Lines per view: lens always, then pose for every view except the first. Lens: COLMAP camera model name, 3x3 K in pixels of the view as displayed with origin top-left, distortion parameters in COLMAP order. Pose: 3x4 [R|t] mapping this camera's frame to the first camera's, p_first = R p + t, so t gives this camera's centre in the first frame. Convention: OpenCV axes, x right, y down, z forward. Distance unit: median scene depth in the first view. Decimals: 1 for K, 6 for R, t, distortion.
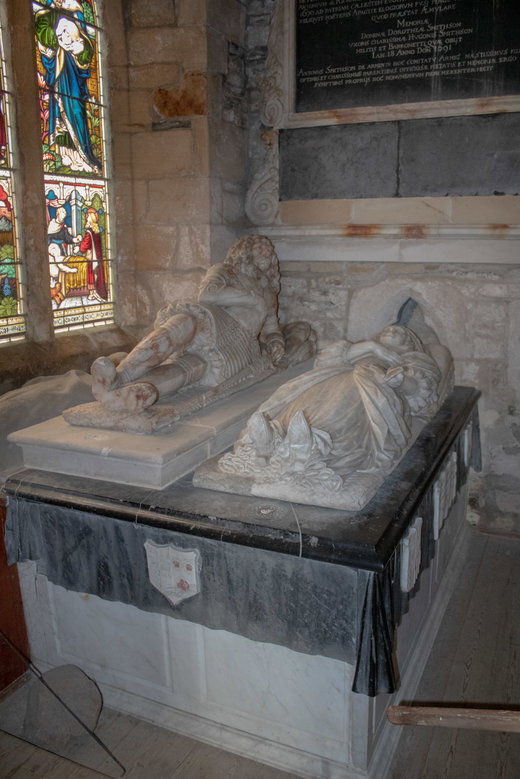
lens RADIAL K [[632.4, 0, 260.0], [0, 632.4, 389.5], [0, 0, 1]] dist [-0.168098, 0.133738]
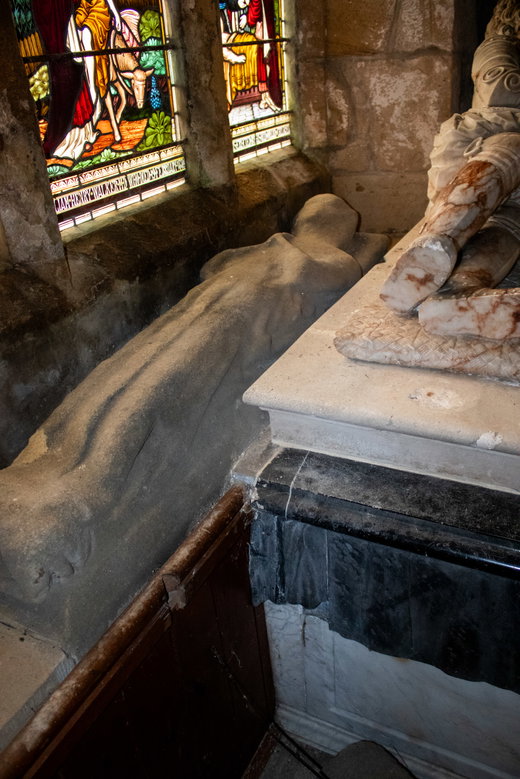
lens RADIAL K [[632.4, 0, 260.0], [0, 632.4, 389.5], [0, 0, 1]] dist [-0.168098, 0.133738]
pose [[0.997384, -0.031590, -0.065013, -0.253355], [0.049461, 0.954166, 0.295162, -0.059941], [0.052709, -0.297606, 0.953233, 0.345867]]
